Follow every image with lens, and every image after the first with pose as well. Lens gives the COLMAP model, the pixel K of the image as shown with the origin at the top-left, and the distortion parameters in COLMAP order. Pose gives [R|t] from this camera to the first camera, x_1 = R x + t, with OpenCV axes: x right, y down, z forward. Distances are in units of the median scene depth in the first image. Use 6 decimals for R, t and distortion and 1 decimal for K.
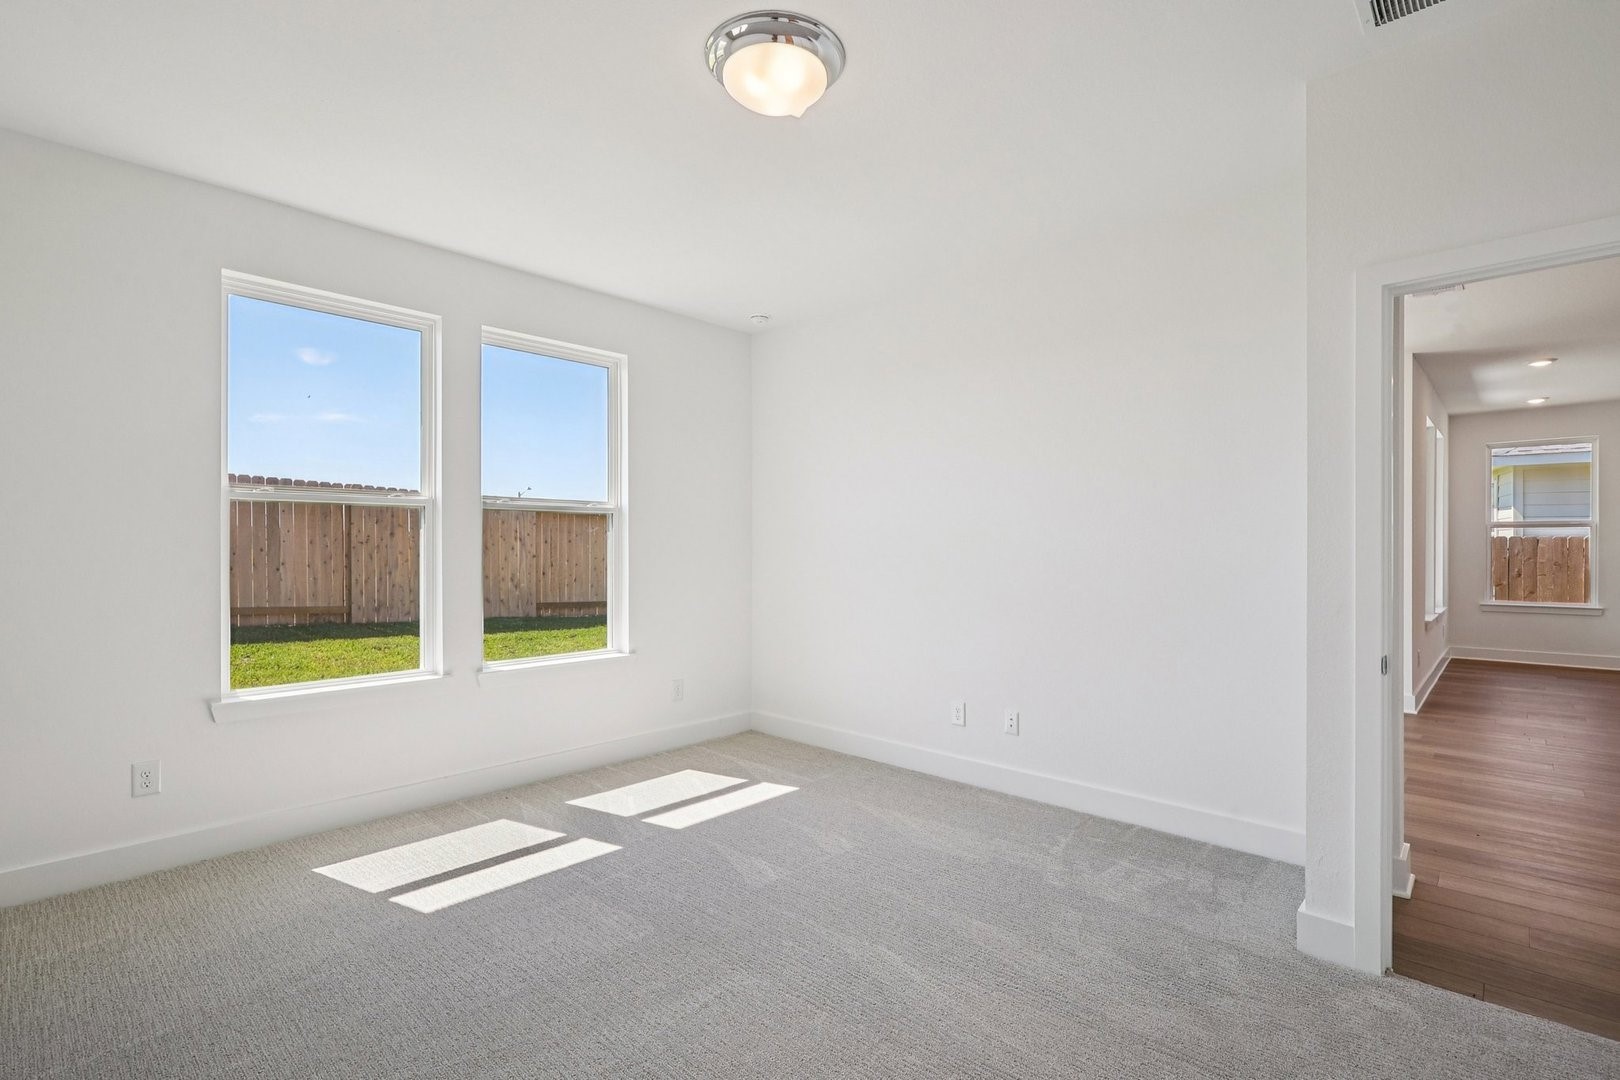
lens RADIAL K [[753.1, 0, 811.1], [0, 753.1, 543.2], [0, 0, 1]] dist [-0.001504, 0.002103]
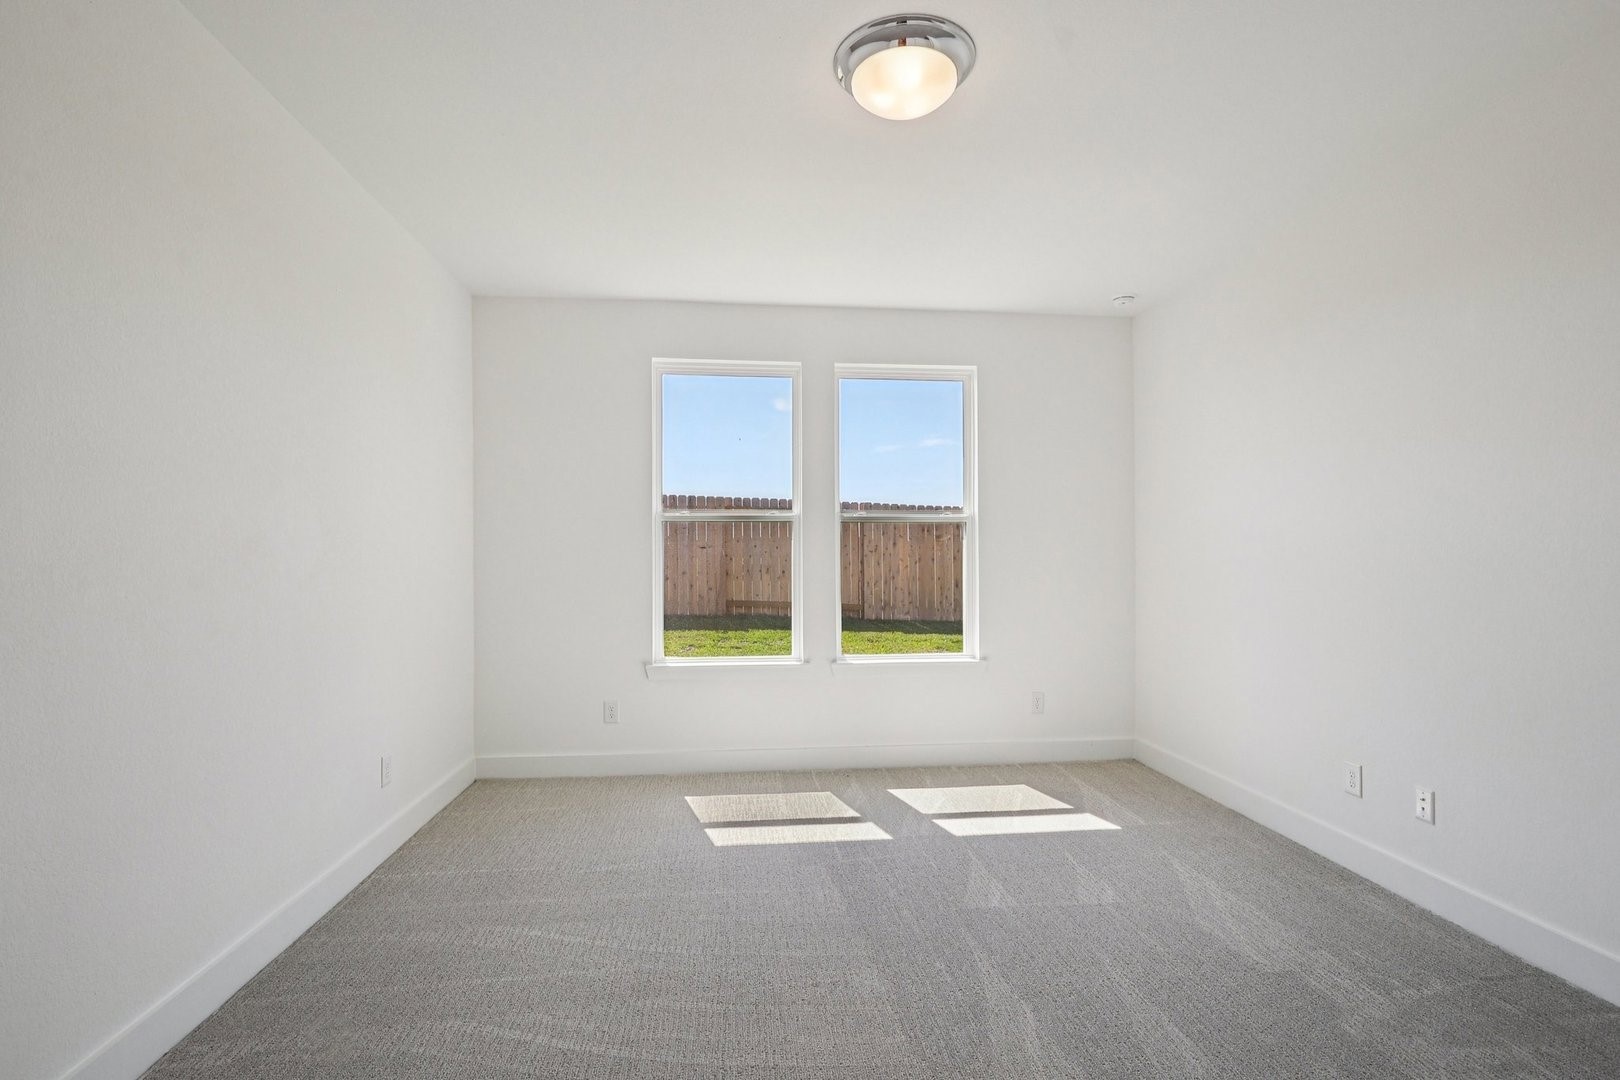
lens RADIAL K [[753.1, 0, 810.3], [0, 753.1, 544.6], [0, 0, 1]] dist [-0.001504, 0.002103]
pose [[0.762718, -0.009947, -0.646655, 0.275948], [0.004398, 0.999938, -0.010194, 0.001507], [0.646717, 0.004931, 0.762714, 0.092013]]
